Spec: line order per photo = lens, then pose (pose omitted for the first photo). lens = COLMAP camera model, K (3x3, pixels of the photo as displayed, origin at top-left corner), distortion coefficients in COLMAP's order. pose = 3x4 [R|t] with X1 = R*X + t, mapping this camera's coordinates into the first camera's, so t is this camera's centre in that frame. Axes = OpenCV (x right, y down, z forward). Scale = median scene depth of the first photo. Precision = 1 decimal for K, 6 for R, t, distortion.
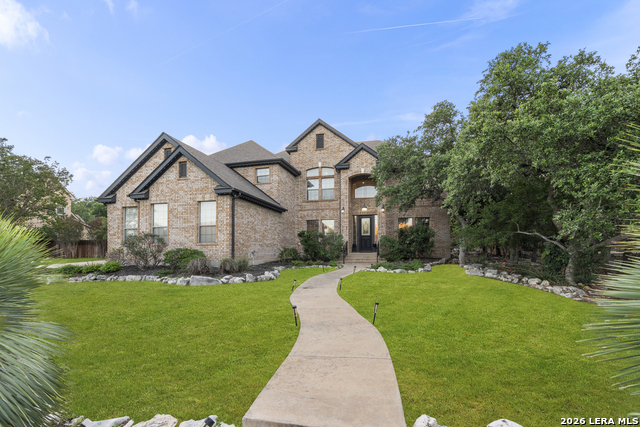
lens RADIAL K [[309.3, 0, 318.6], [0, 309.3, 245.5], [0, 0, 1]] dist [-0.004895, -0.001648]
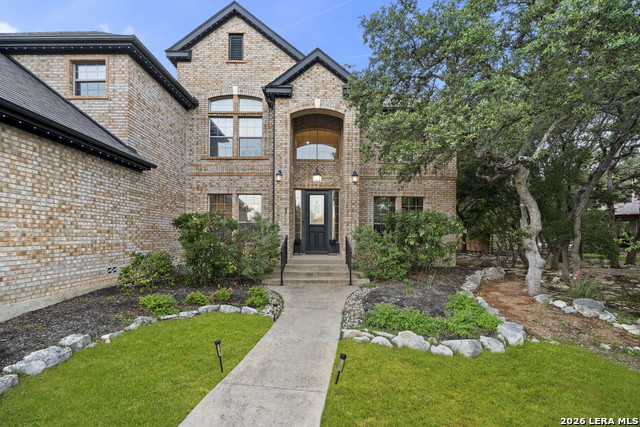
lens RADIAL K [[283.3, 0, 318.0], [0, 283.3, 239.3], [0, 0, 1]] dist [0.014206, 0.000077]
pose [[0.969942, 0.006832, 0.243240, 0.027460], [-0.015401, 0.999325, 0.033348, -0.025601], [-0.242848, -0.036091, 0.969393, 0.534186]]
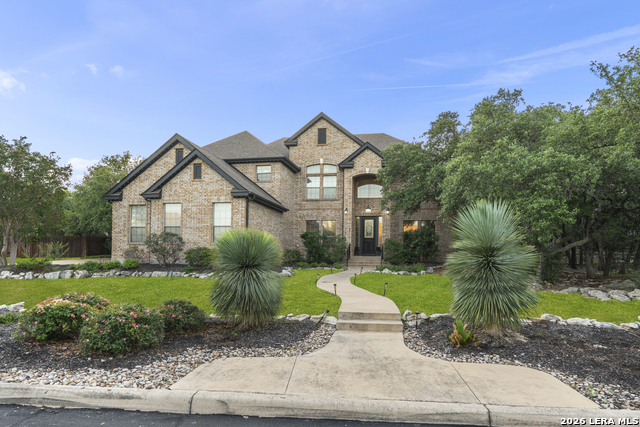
lens RADIAL K [[430.6, 0, 317.8], [0, 430.6, 241.8], [0, 0, 1]] dist [0.000663, 0.002063]
pose [[0.998436, 0.019881, 0.052250, -0.078485], [-0.018990, 0.999666, -0.017502, 0.005646], [-0.052581, 0.016483, 0.998481, -0.330971]]
